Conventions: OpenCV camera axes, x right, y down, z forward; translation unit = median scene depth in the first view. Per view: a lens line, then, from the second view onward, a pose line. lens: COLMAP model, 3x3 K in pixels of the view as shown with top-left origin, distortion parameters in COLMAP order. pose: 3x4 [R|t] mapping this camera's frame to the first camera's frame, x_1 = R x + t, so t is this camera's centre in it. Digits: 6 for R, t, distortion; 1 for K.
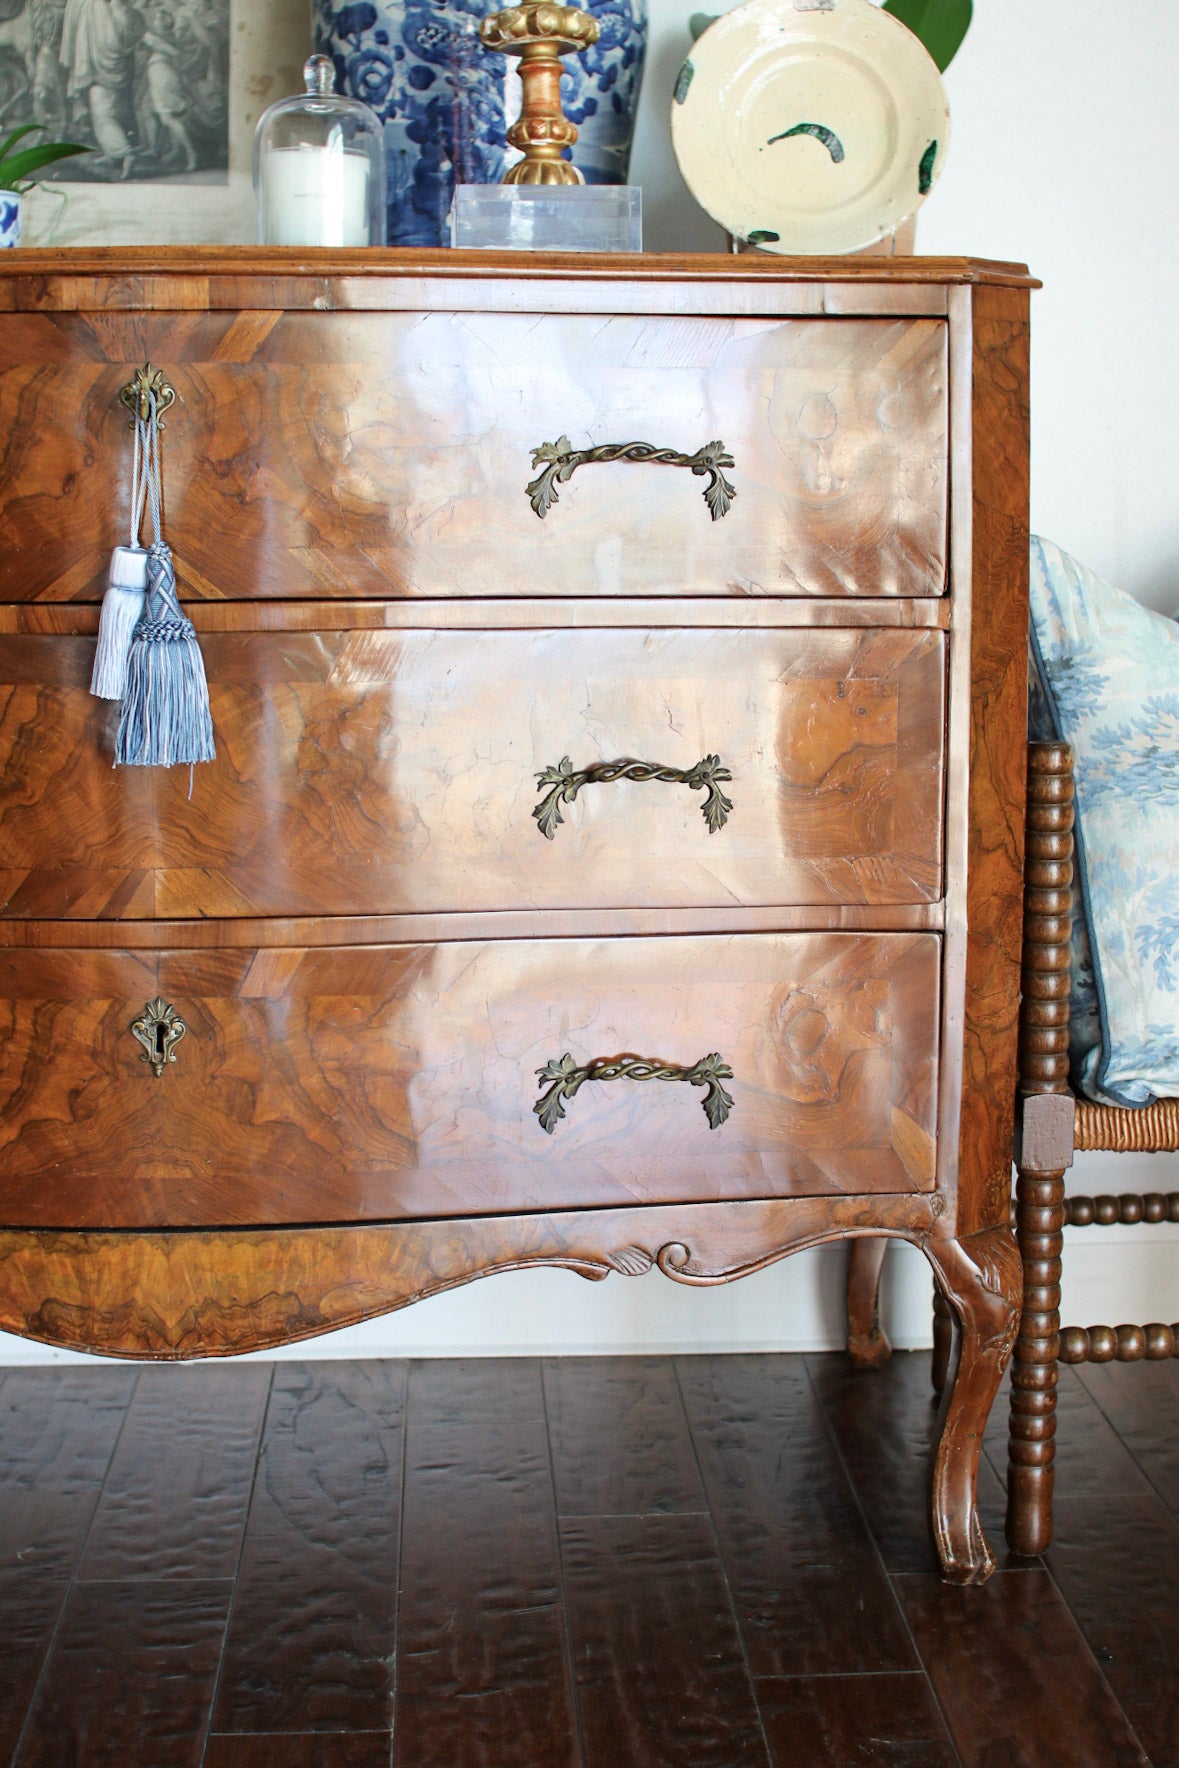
lens RADIAL K [[2674.7, 0, 631.3], [0, 2674.7, 939.7], [0, 0, 1]] dist [-0.198320, 0.347437]
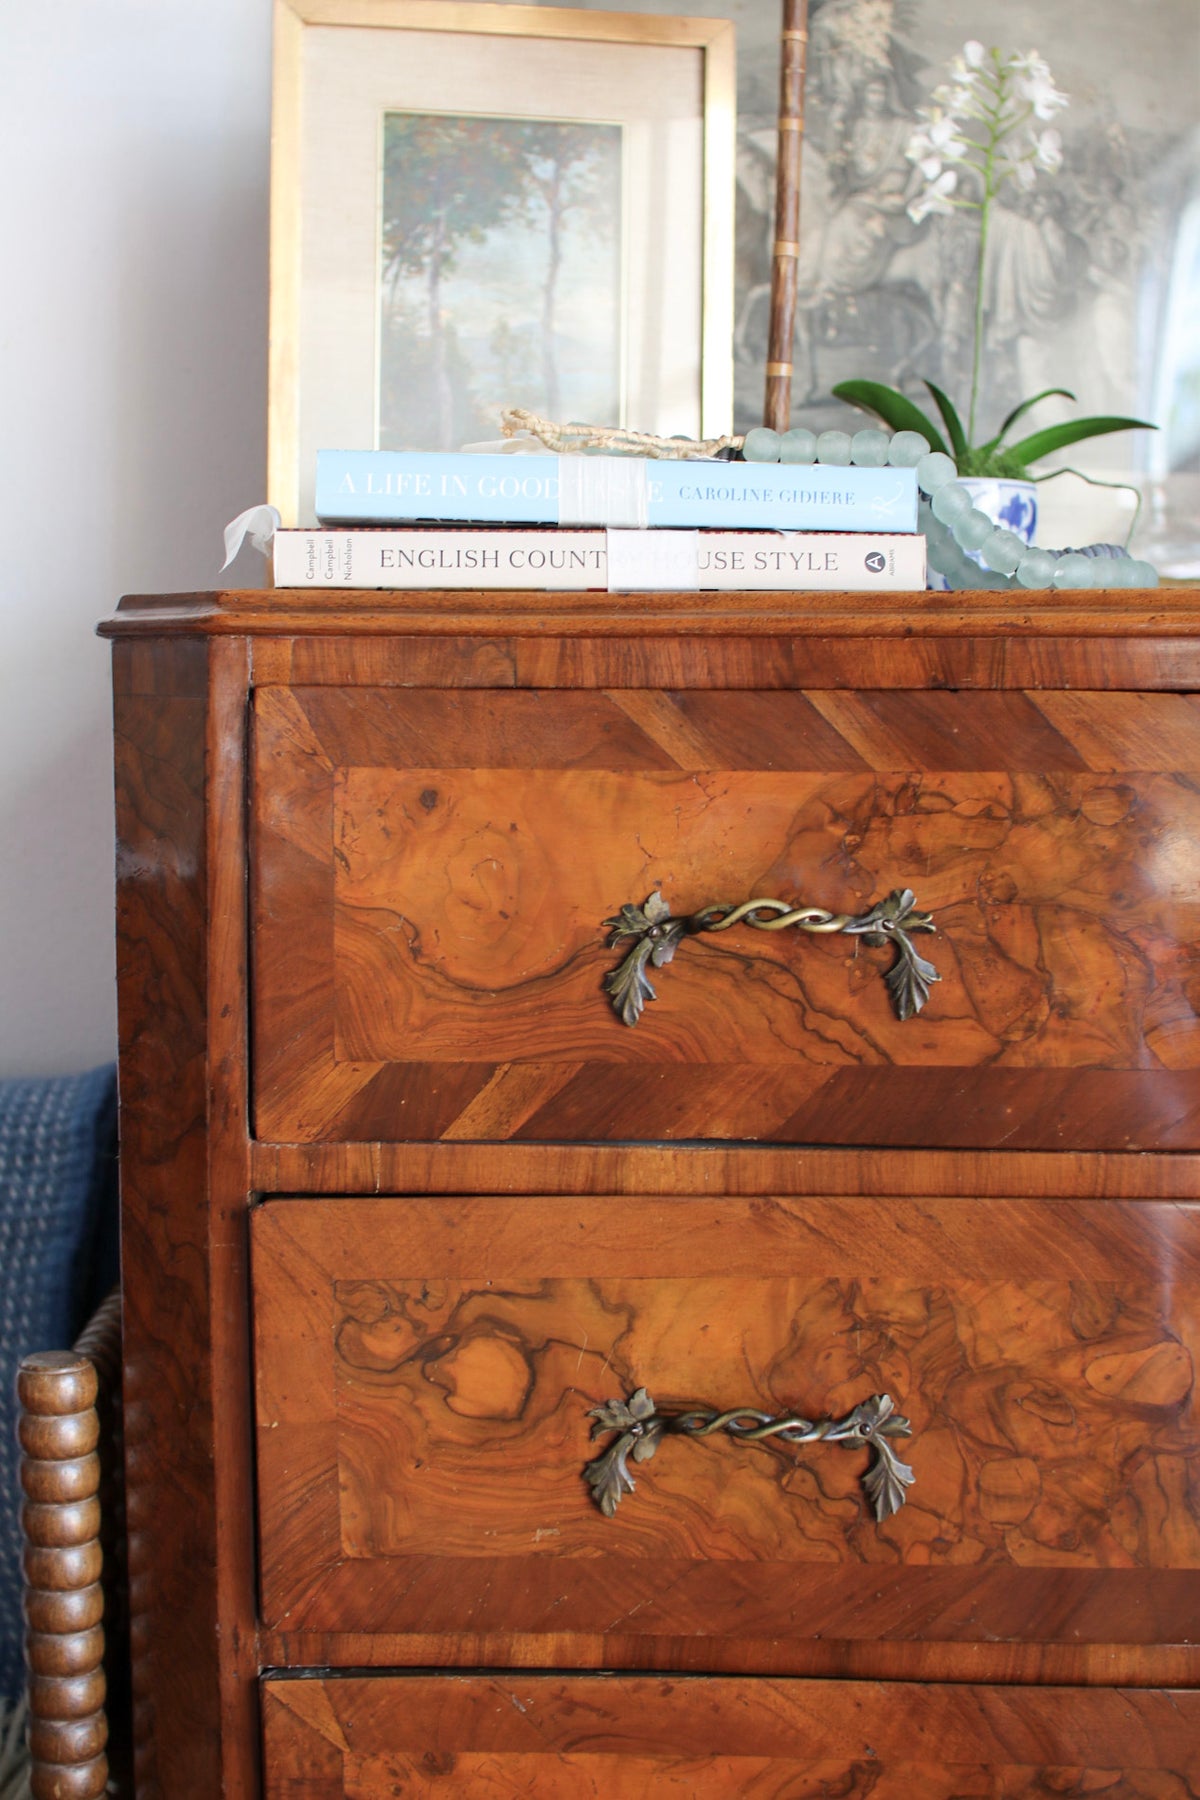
lens RADIAL K [[2533.0, 0, 600.0], [0, 2533.0, 900.0], [0, 0, 1]] dist [-0.175117, 0.189263]
pose [[0.999924, -0.004204, -0.011574, -0.372524], [0.003075, 0.995381, -0.095953, -0.121296], [0.011924, 0.095910, 0.995319, 0.375358]]
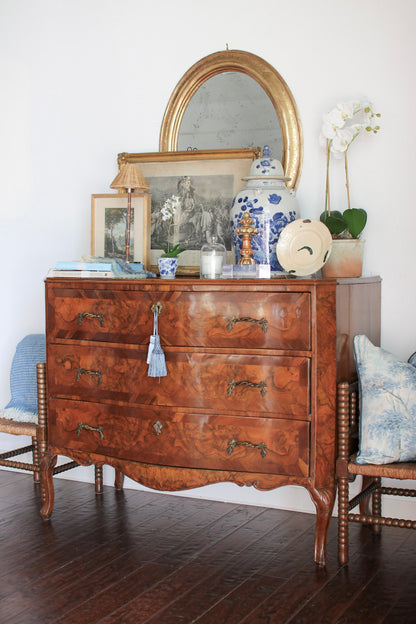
lens RADIAL K [[878.1, 0, 208.0], [0, 878.1, 312.0], [0, 0, 1]] dist [-0.175117, 0.189263]
pose [[0.849887, 0.026987, -0.526273, 0.767902], [-0.079226, 0.993880, -0.076977, -0.061929], [0.520975, 0.107117, 0.846824, -0.413757]]
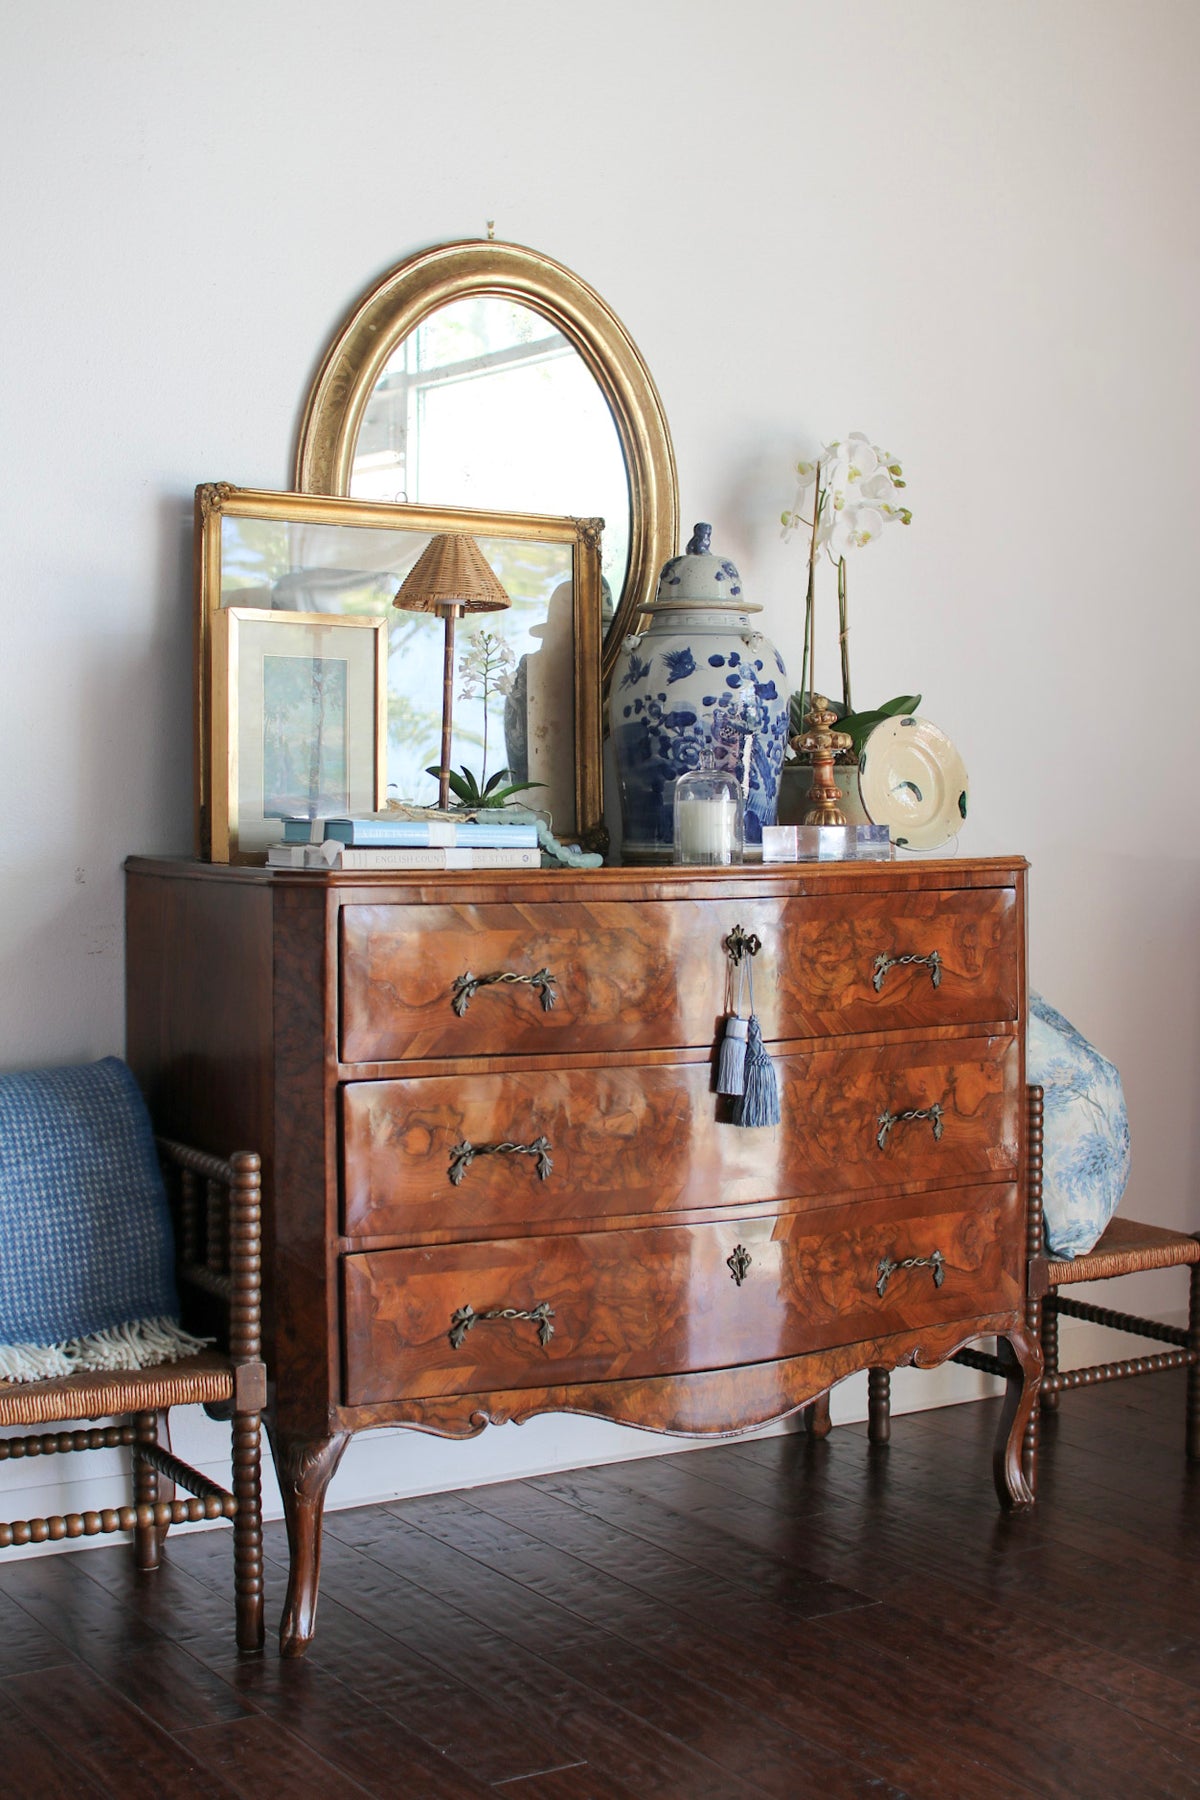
lens RADIAL K [[2545.3, 0, 600.0], [0, 2545.3, 900.0], [0, 0, 1]] dist [-0.167538, 0.119185]
pose [[0.880530, -0.023434, 0.473411, -1.085117], [0.080535, 0.991651, -0.100706, -0.047663], [-0.467099, 0.126801, 0.875066, -0.582991]]
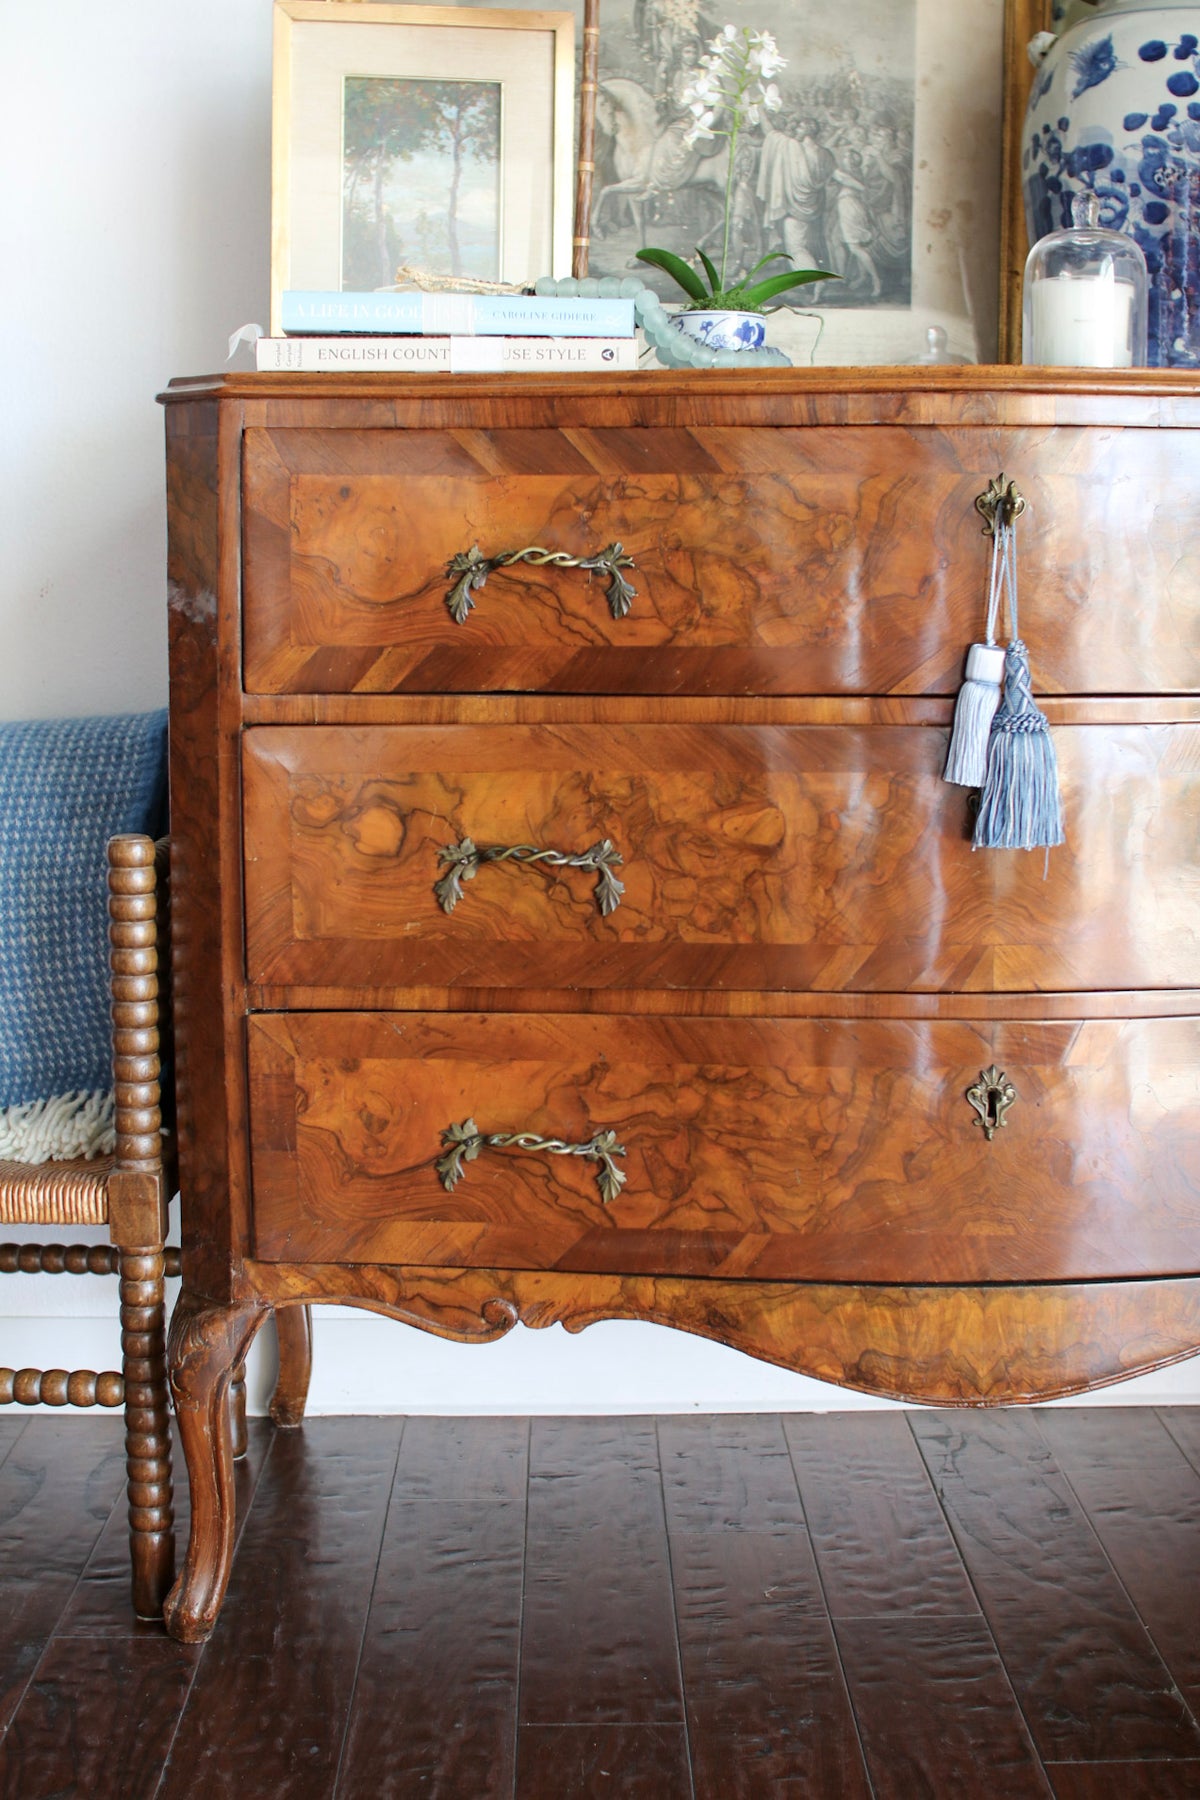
lens RADIAL K [[2513.7, 0, 600.0], [0, 2513.7, 900.0], [0, 0, 1]] dist [-0.179971, 0.246596]
pose [[0.998446, 0.003213, -0.055630, -0.265107], [-0.005815, 0.998893, -0.046675, 0.002933], [0.055418, 0.046926, 0.997360, -0.012050]]
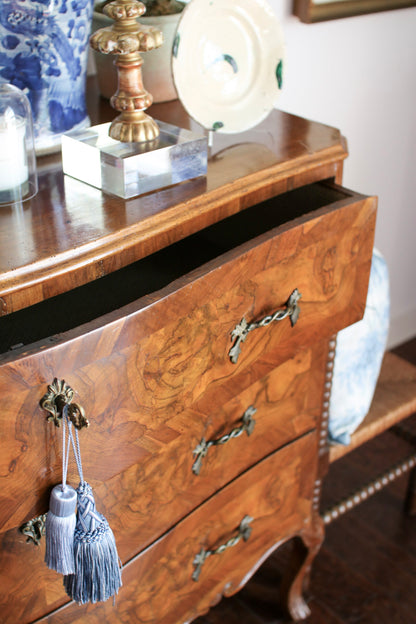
lens RADIAL K [[871.4, 0, 208.0], [0, 871.4, 312.0], [0, 0, 1]] dist [-0.179971, 0.246596]
pose [[0.805634, -0.278126, 0.523067, -0.320295], [0.079572, 0.925745, 0.369682, -0.379024], [-0.587045, -0.256207, 0.767943, 0.508338]]
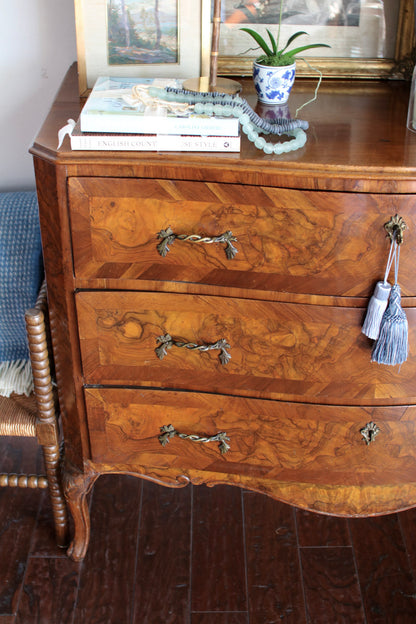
lens RADIAL K [[871.4, 0, 208.0], [0, 871.4, 312.0], [0, 0, 1]] dist [-0.179971, 0.246596]
pose [[0.997762, 0.032379, -0.058511, -0.283622], [-0.008320, 0.928266, 0.371823, -0.397459], [0.066353, -0.370504, 0.926458, 0.185017]]
